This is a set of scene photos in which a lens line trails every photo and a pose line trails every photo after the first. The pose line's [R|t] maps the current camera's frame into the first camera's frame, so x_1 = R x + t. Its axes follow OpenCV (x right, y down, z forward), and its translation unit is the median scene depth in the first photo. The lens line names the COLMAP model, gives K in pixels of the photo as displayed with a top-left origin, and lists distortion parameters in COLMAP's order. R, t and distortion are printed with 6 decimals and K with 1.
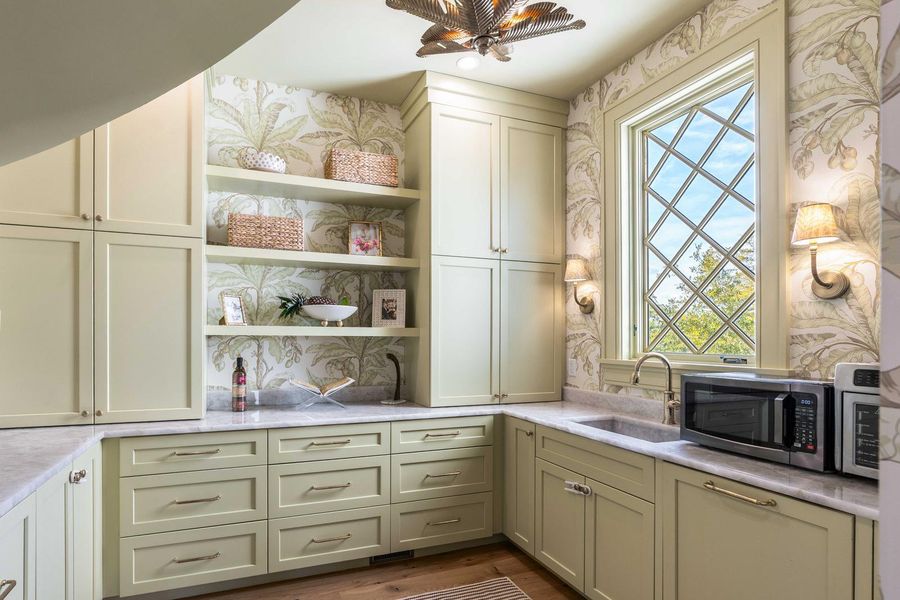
lens RADIAL K [[566.3, 0, 449.9], [0, 566.3, 341.2], [0, 0, 1]] dist [-0.008271, -0.000353]
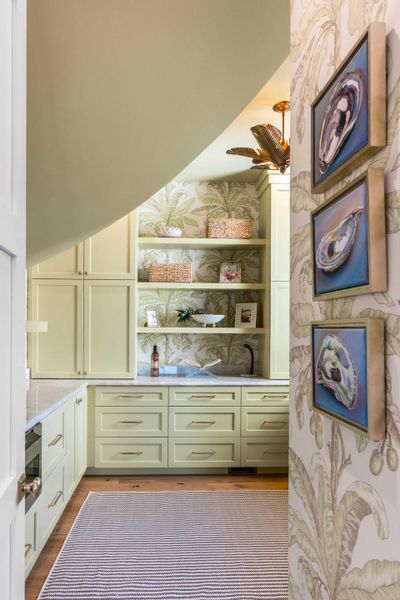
lens RADIAL K [[677.0, 0, 200.4], [0, 677.0, 323.8], [0, 0, 1]] dist [0.014670, 0.000172]
pose [[0.944453, 0.003521, -0.328629, 0.415794], [-0.005609, 0.999970, -0.005407, -0.025898], [0.328600, 0.006950, 0.944444, -0.862623]]
